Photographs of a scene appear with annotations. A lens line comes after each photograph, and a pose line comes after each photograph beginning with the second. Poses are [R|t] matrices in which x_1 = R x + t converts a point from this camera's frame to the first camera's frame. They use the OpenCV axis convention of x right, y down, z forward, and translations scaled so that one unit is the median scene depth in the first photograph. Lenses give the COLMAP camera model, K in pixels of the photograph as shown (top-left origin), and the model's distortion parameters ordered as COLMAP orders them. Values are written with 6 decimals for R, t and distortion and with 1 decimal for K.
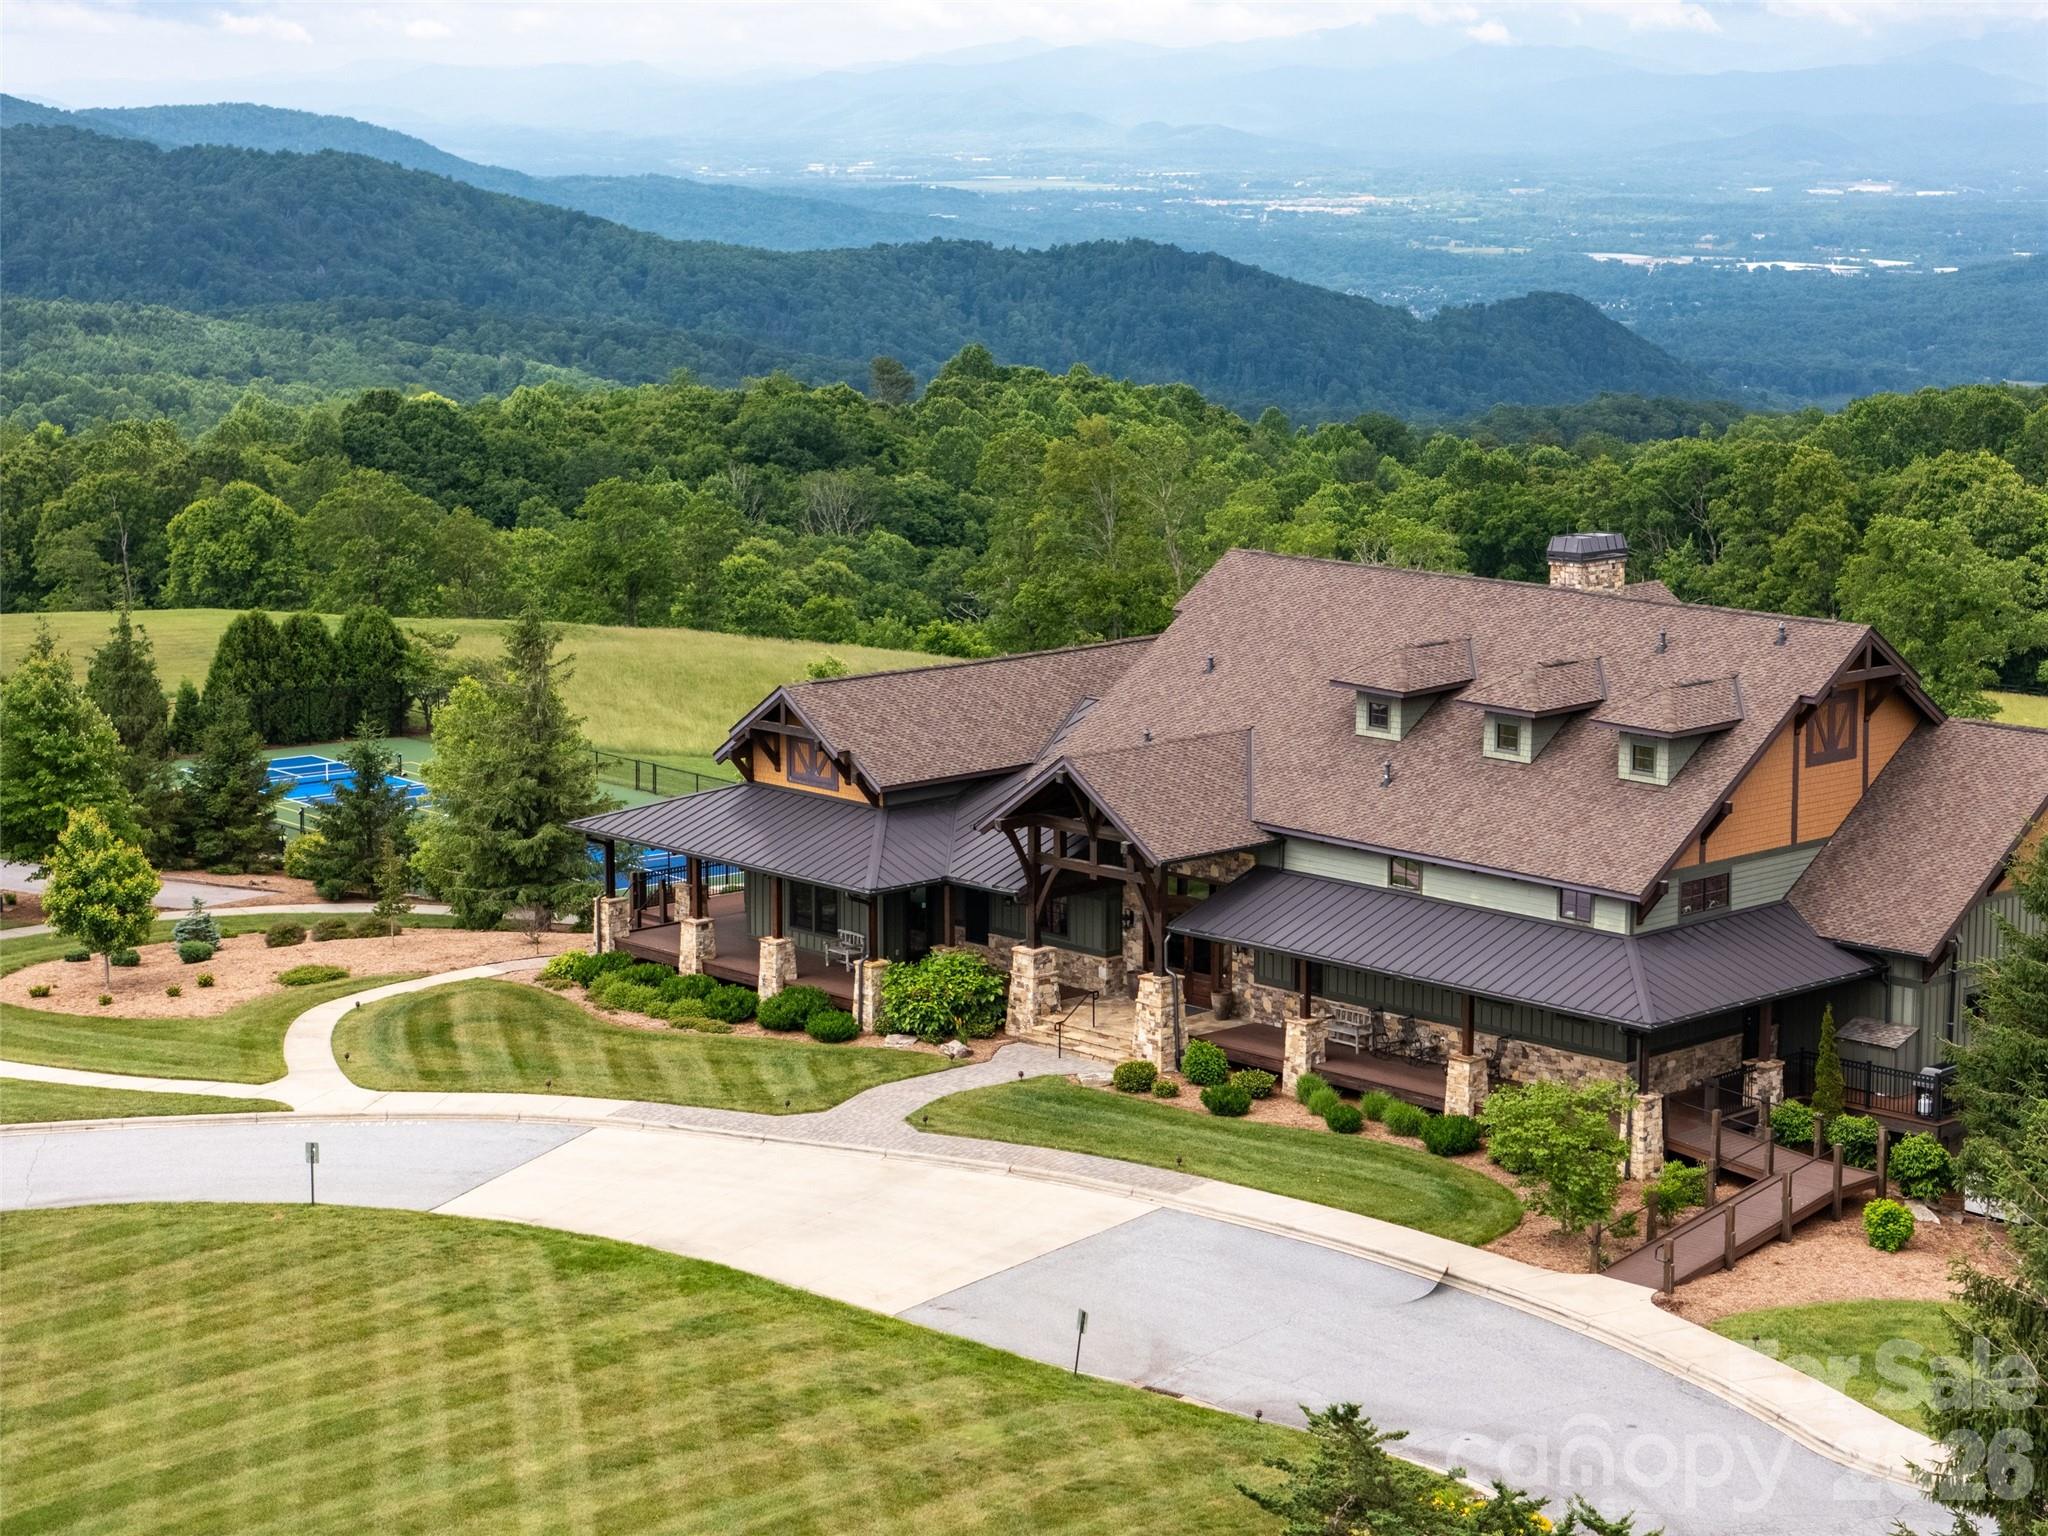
lens RADIAL K [[4109.1, 0, 1024.0], [0, 4109.1, 768.0], [0, 0, 1]] dist [-0.259733, 1.302781]
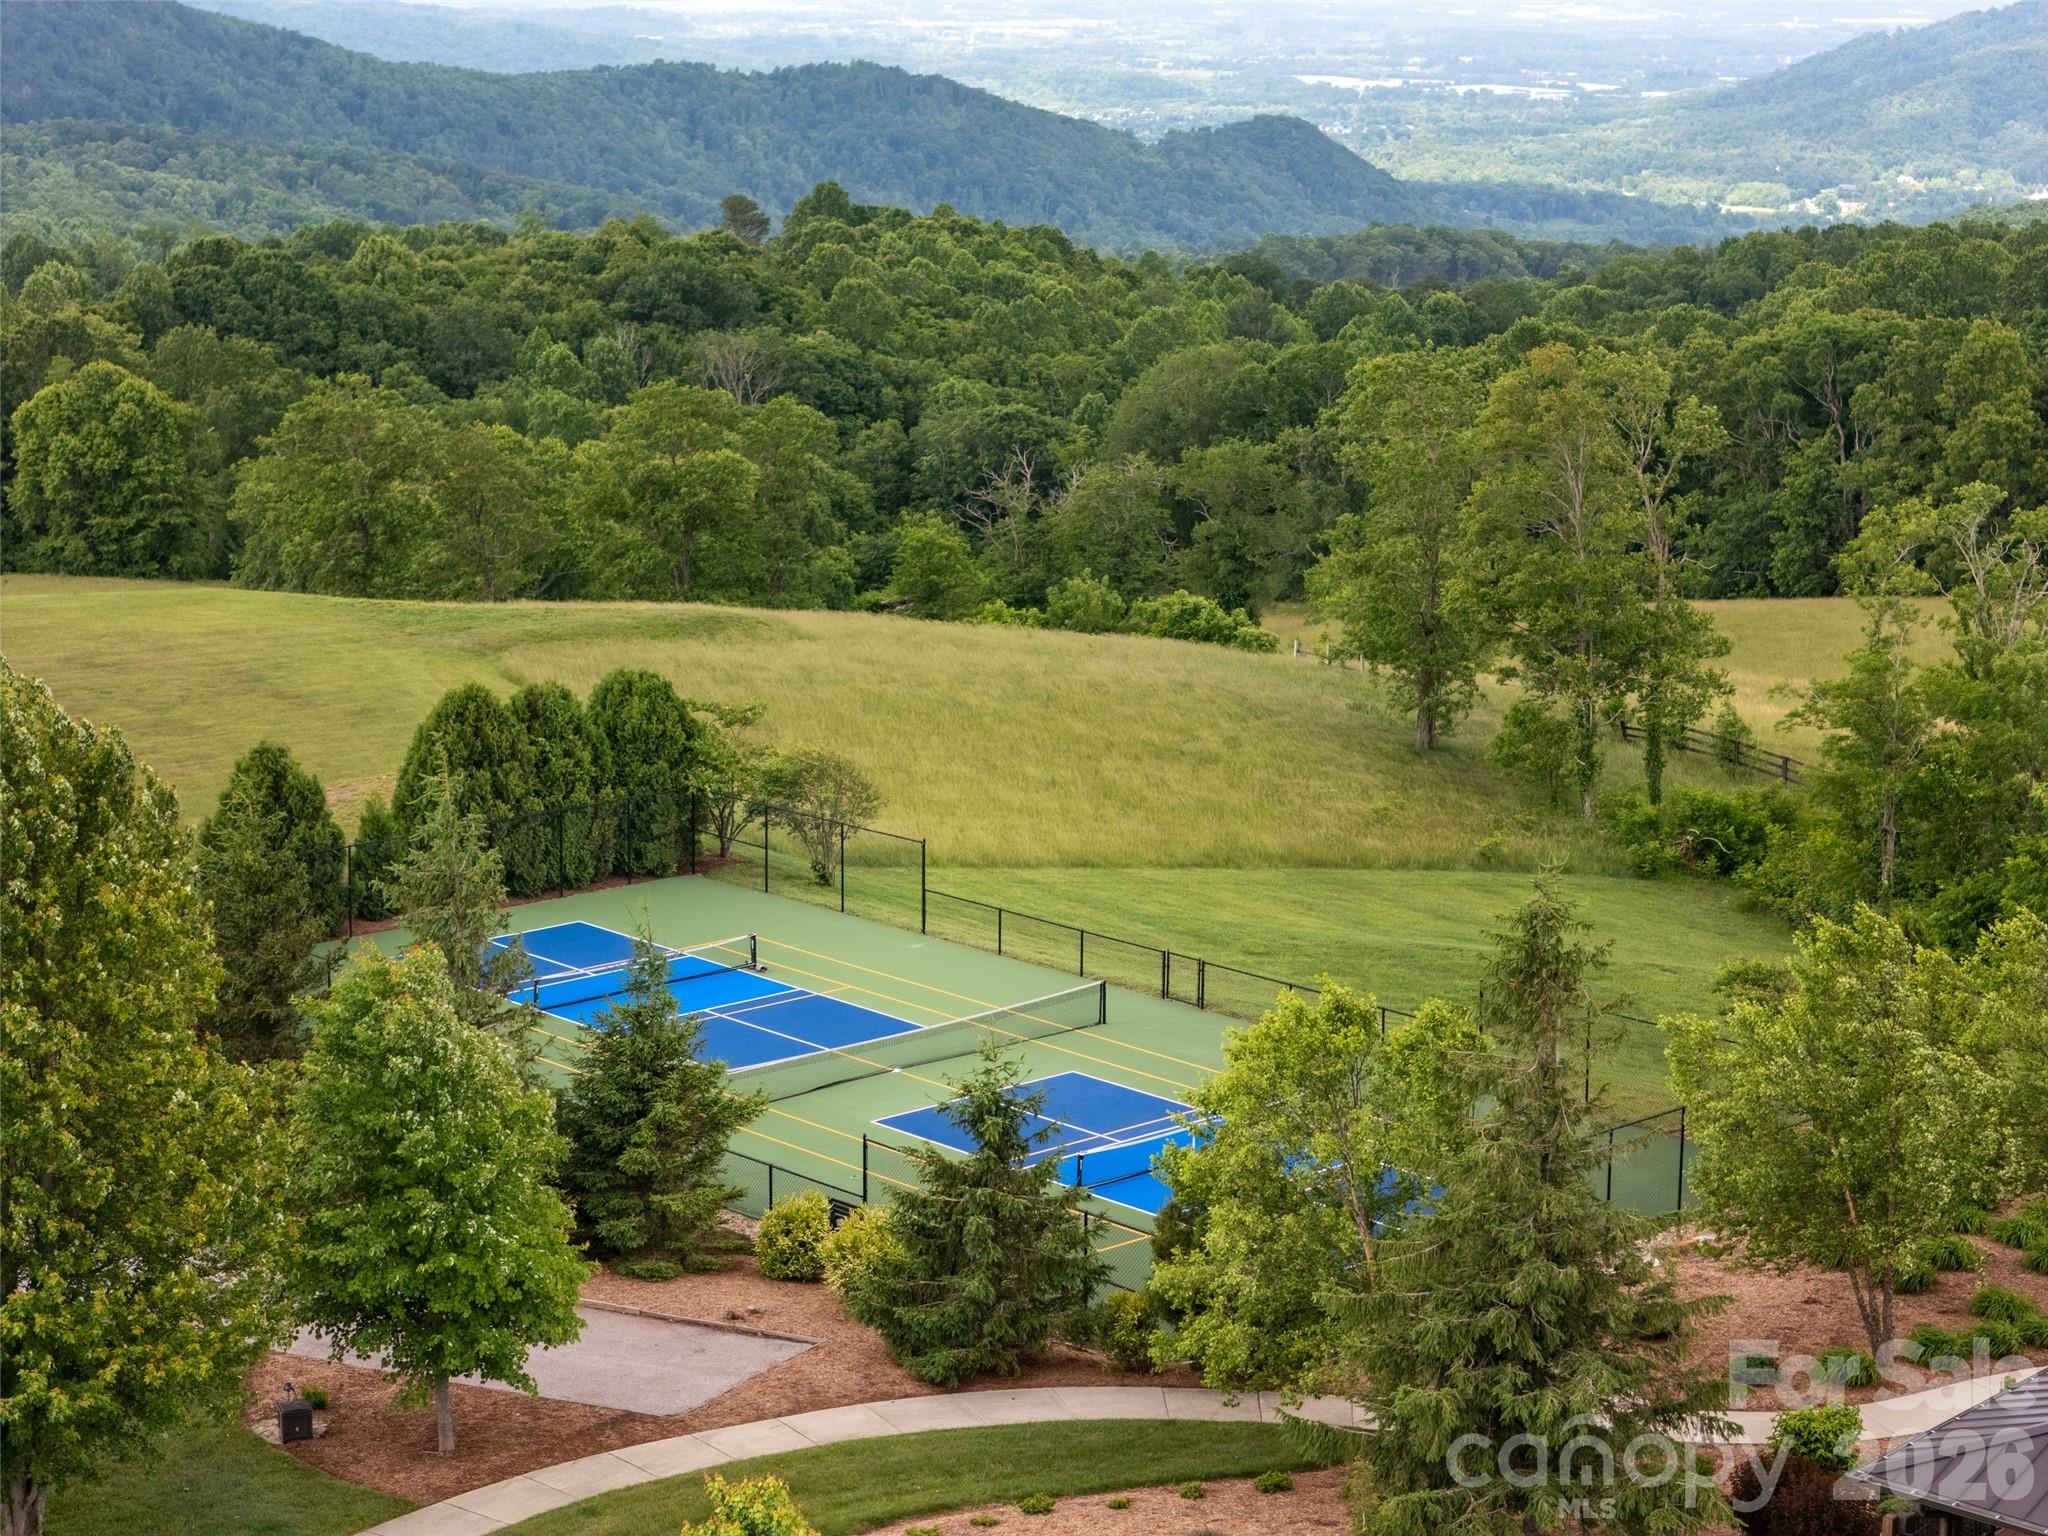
lens RADIAL K [[4079.3, 0, 1024.0], [0, 4079.3, 768.0], [0, 0, 1]] dist [-0.254392, 1.328519]
pose [[0.997271, -0.007733, 0.073426, -0.237560], [0.004475, 0.999002, 0.044437, -0.083623], [-0.073696, -0.043987, 0.996310, 0.592403]]
